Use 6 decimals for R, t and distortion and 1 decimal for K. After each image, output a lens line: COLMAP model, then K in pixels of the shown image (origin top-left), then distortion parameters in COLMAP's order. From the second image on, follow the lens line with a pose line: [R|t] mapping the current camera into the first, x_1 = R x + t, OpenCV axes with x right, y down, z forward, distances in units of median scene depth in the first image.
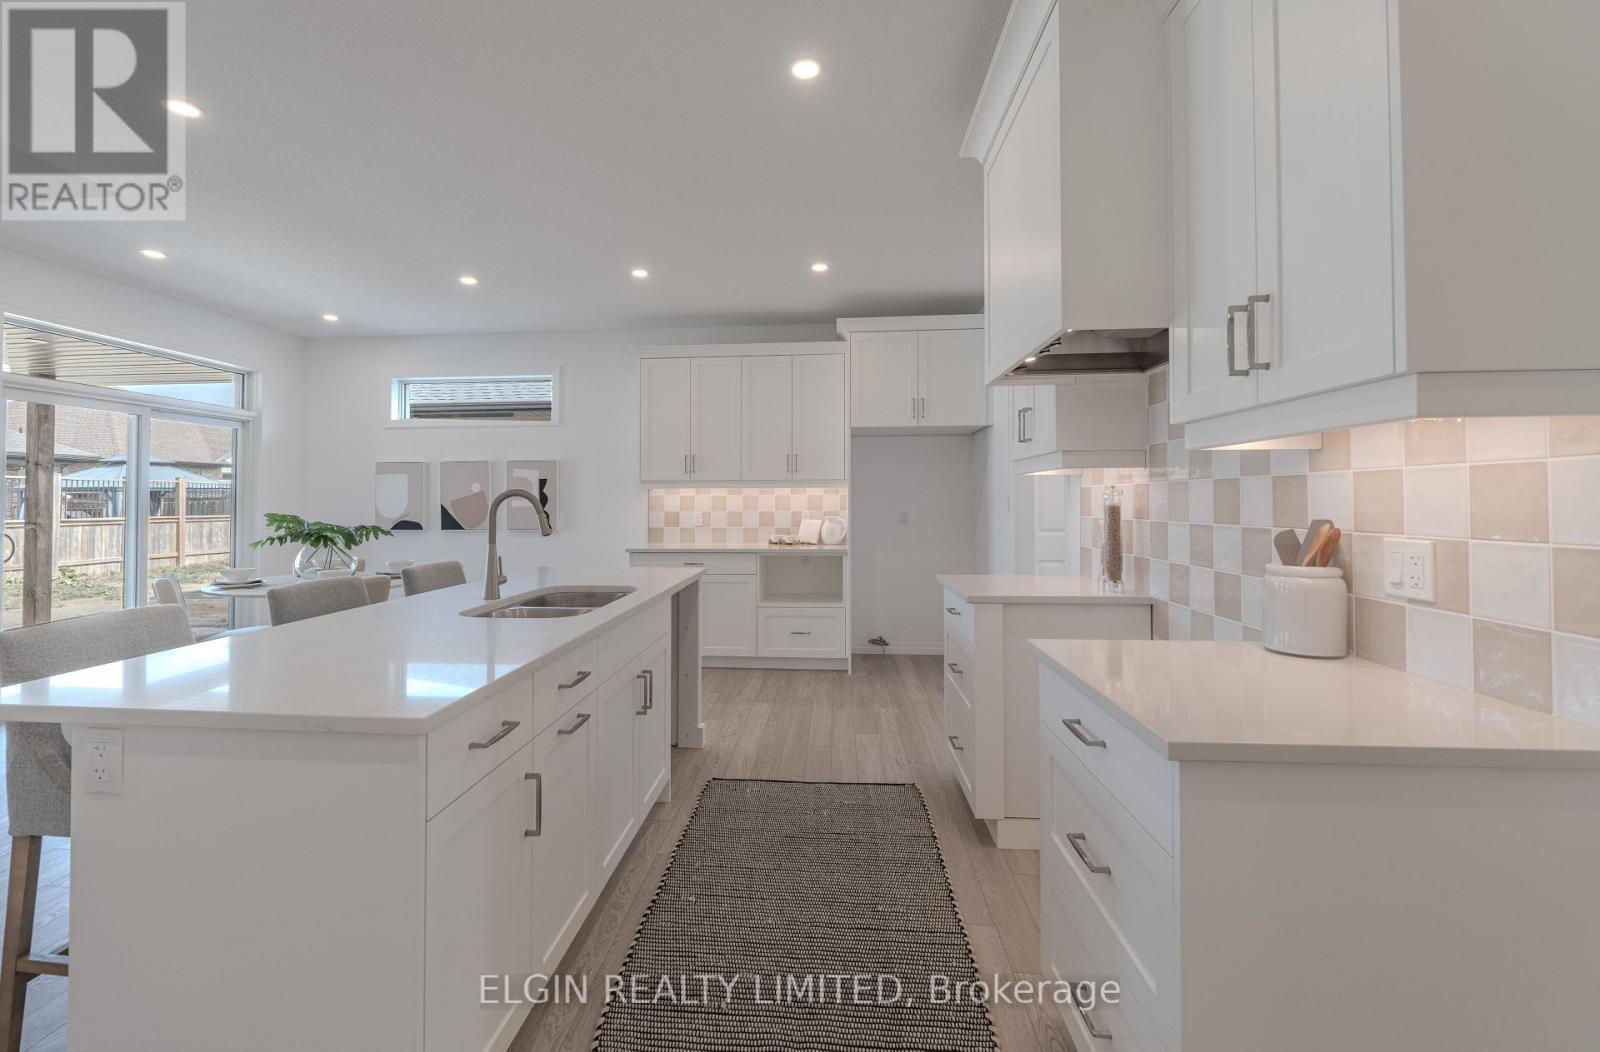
lens RADIAL K [[671.2, 0, 770.3], [0, 671.2, 494.0], [0, 0, 1]] dist [-0.003592, -0.001051]
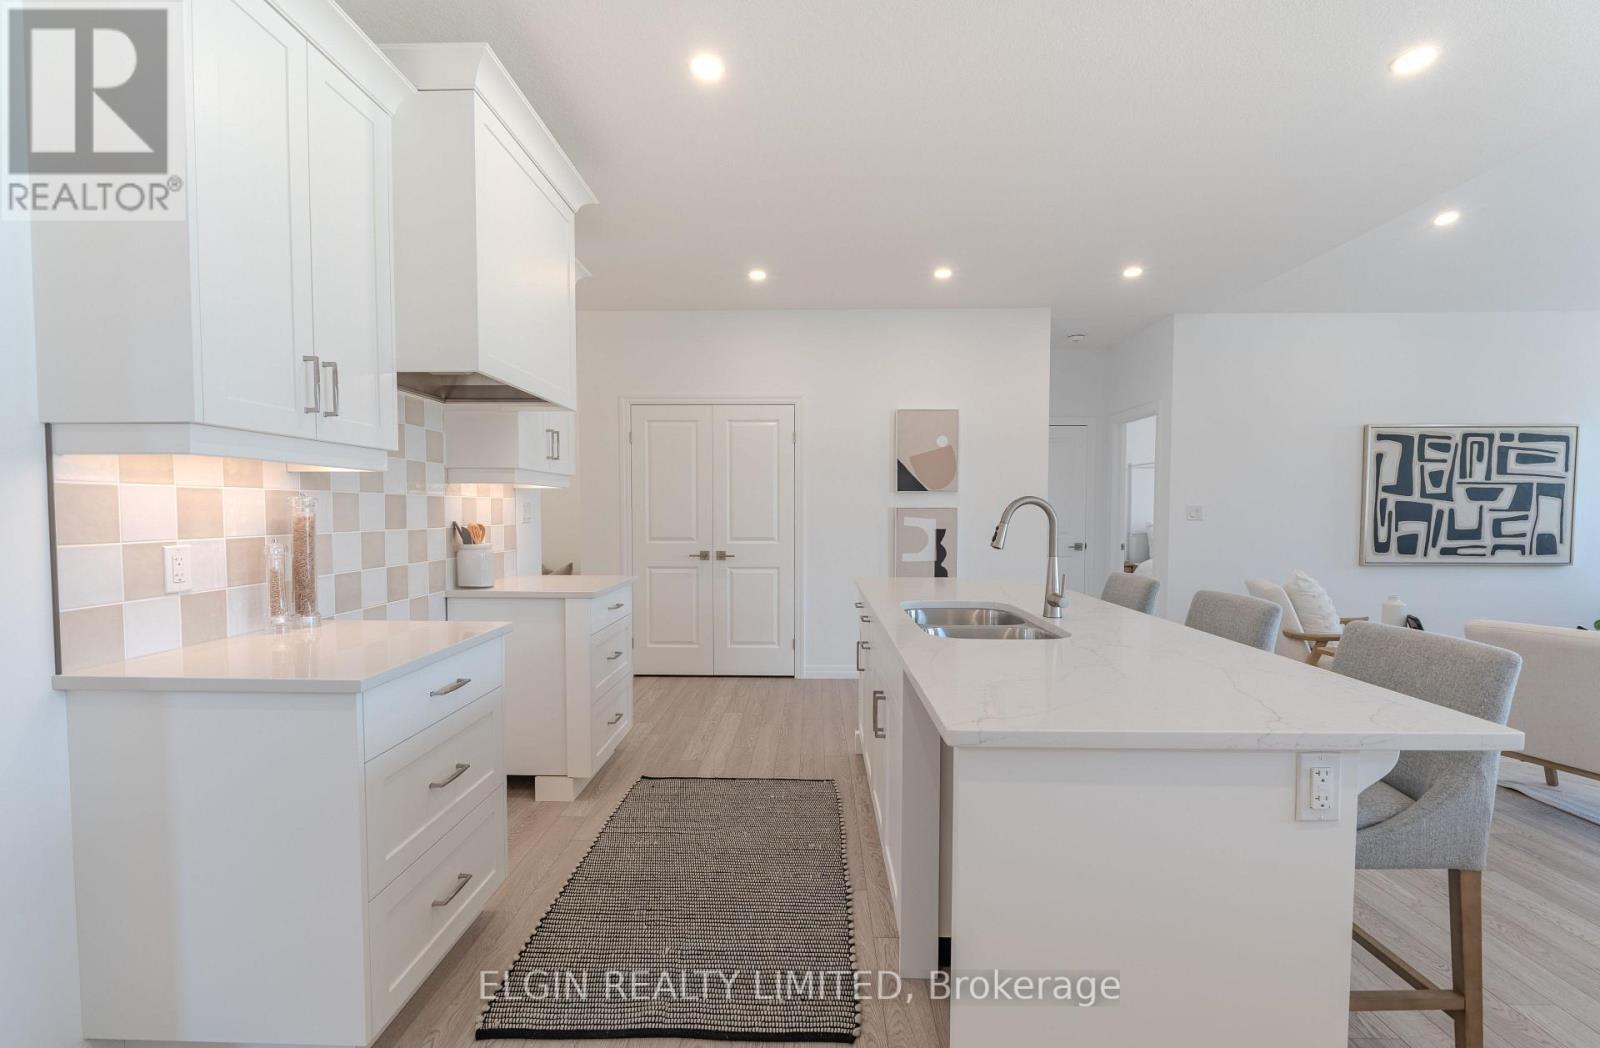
lens RADIAL K [[671.2, 0, 796.6], [0, 671.2, 532.1], [0, 0, 1]] dist [-0.003592, -0.001051]
pose [[-0.997231, 0.005672, -0.074148, -0.002571], [0.004055, 0.999751, 0.021936, 0.008540], [0.074254, 0.021575, -0.997006, 0.827607]]
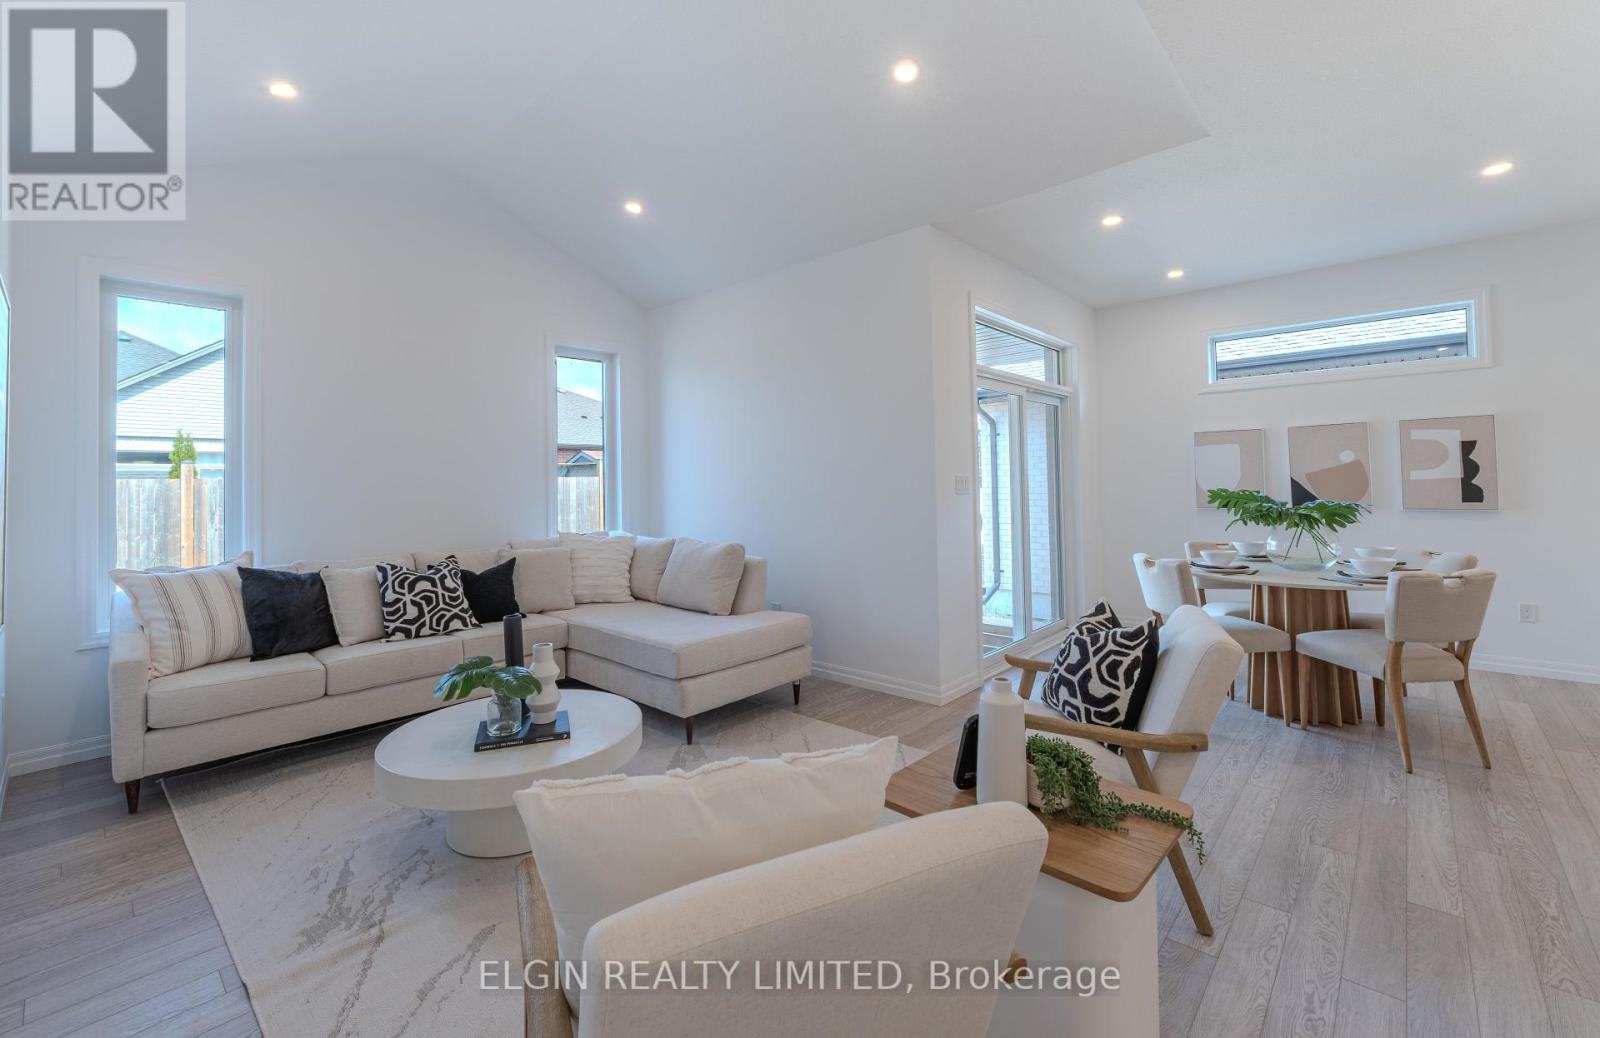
lens RADIAL K [[672.0, 0, 795.6], [0, 672.0, 471.4], [0, 0, 1]] dist [-0.007303, 0.000898]
pose [[0.801233, -0.024150, -0.597865, -0.518822], [0.022900, 0.999691, -0.009692, 0.001304], [0.597914, -0.005926, 0.801539, -0.036217]]
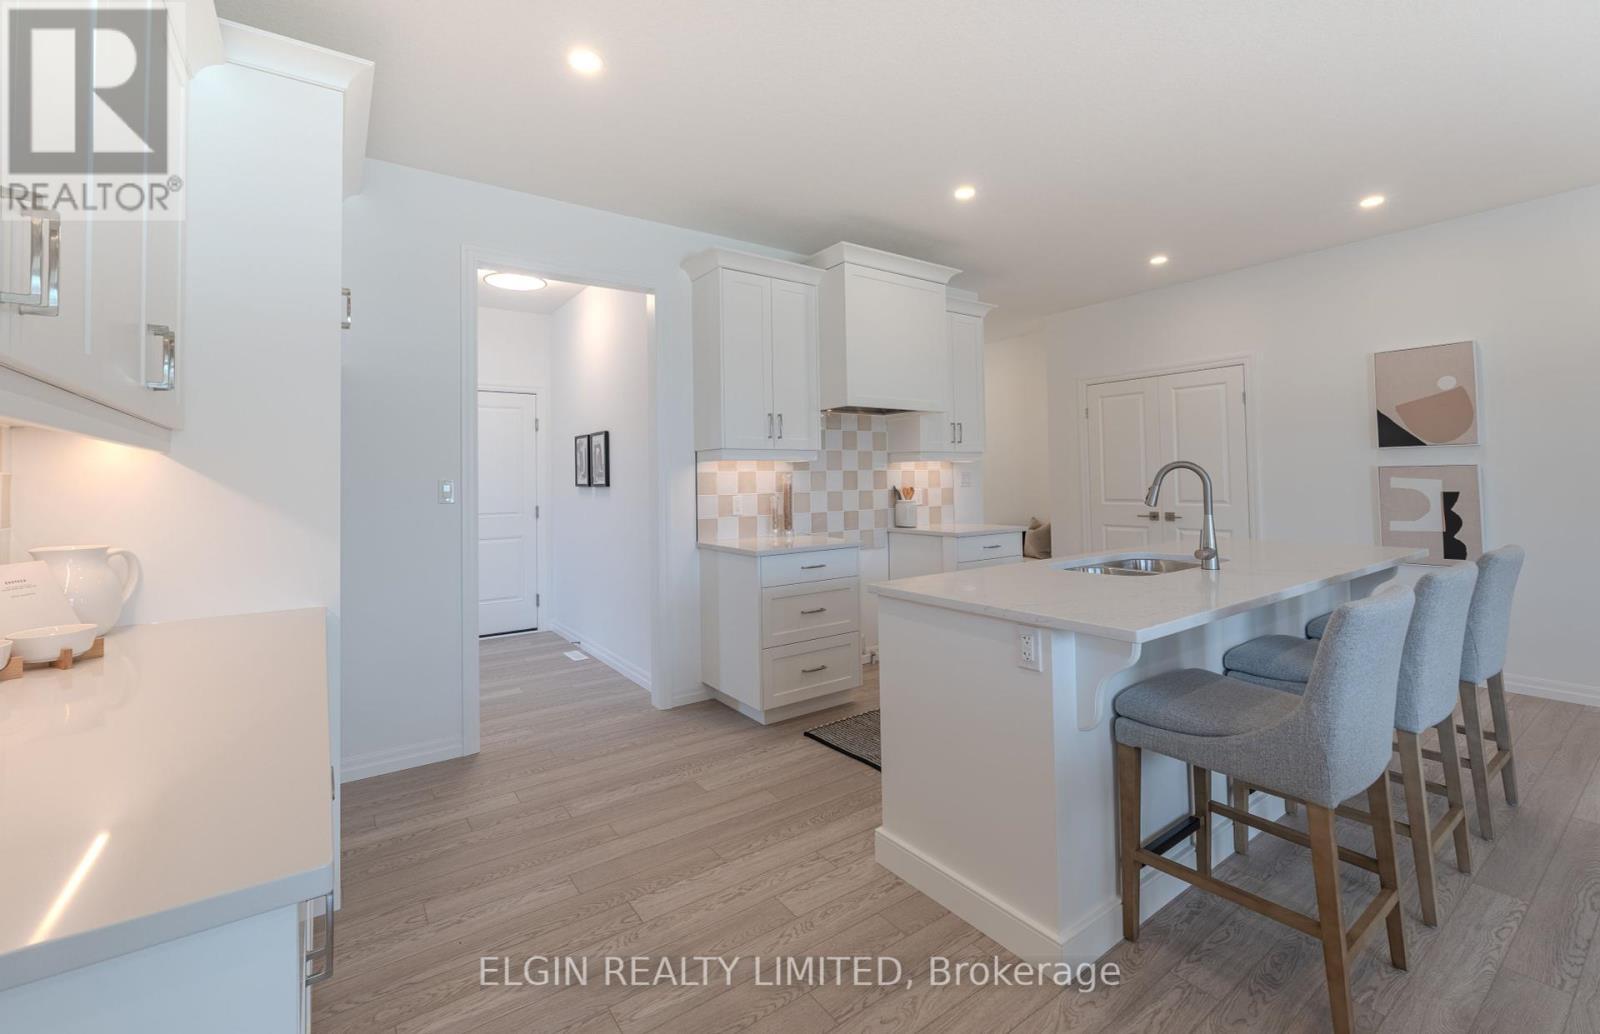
lens RADIAL K [[672.0, 0, 804.4], [0, 672.0, 447.1], [0, 0, 1]] dist [-0.007303, 0.000898]
pose [[-0.660907, 0.052396, 0.748637, -0.348042], [0.012127, 0.998175, -0.059155, 0.010969], [-0.750370, -0.030017, -0.660336, 0.939684]]
